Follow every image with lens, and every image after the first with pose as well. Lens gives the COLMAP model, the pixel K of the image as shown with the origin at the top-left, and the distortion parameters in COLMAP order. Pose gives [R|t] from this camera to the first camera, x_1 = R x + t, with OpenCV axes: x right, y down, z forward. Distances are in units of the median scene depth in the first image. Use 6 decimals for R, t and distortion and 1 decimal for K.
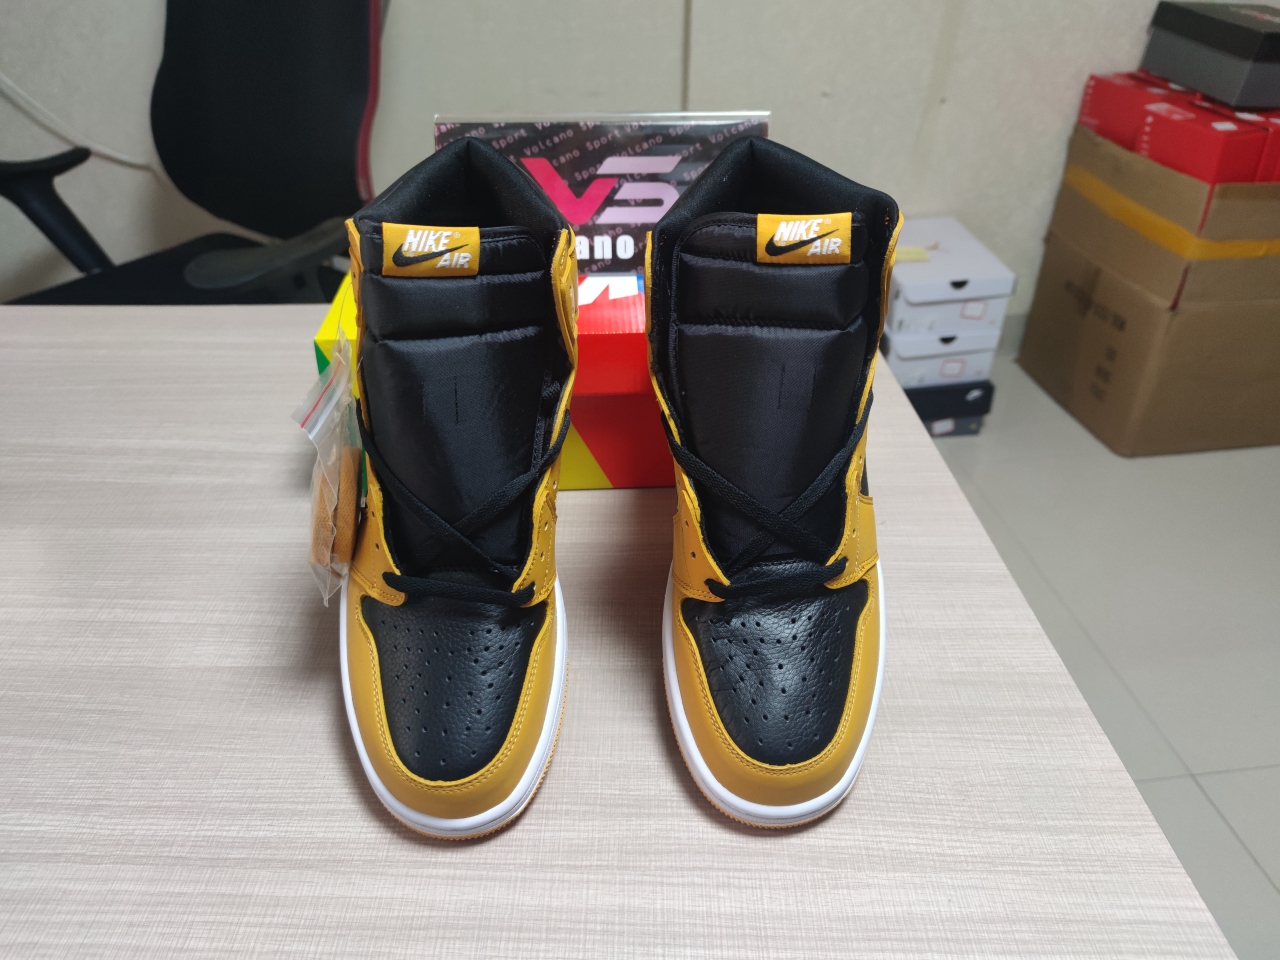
lens RADIAL K [[991.2, 0, 637.2], [0, 991.2, 481.2], [0, 0, 1]] dist [0.010473, -0.018374]
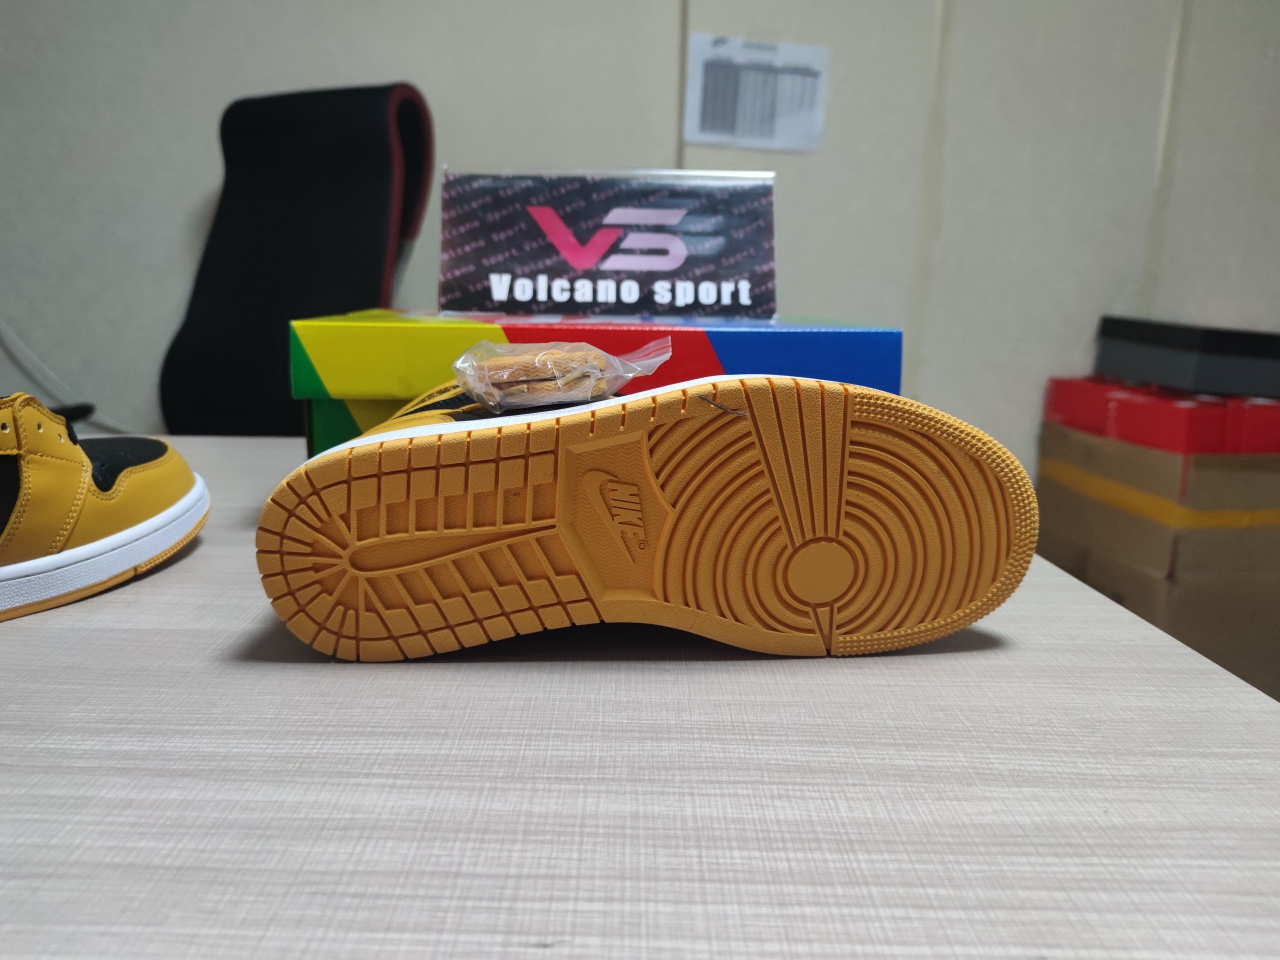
lens RADIAL K [[991.2, 0, 641.2], [0, 991.2, 472.0], [0, 0, 1]] dist [0.010473, -0.018374]
pose [[0.999665, 0.015428, 0.020769, -0.027807], [-0.006319, 0.924046, -0.382228, 0.450941], [-0.025089, 0.381969, 0.923834, 0.263132]]
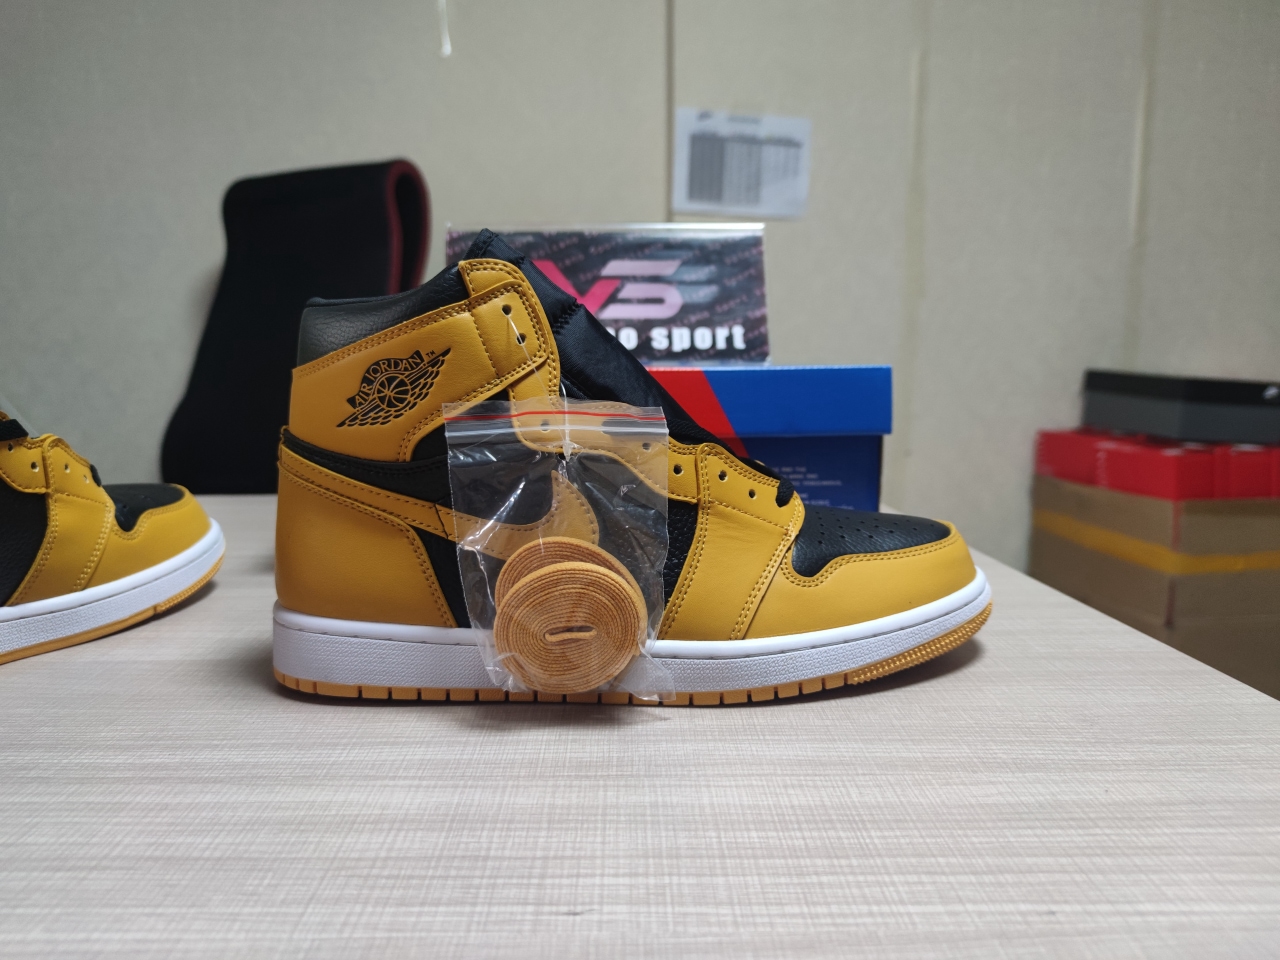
lens RADIAL K [[991.2, 0, 643.6], [0, 991.2, 475.0], [0, 0, 1]] dist [0.010473, -0.018374]
pose [[0.999573, -0.007881, 0.028155, -0.039453], [0.019590, 0.895383, -0.444865, 0.509576], [-0.021703, 0.445227, 0.895155, 0.246430]]
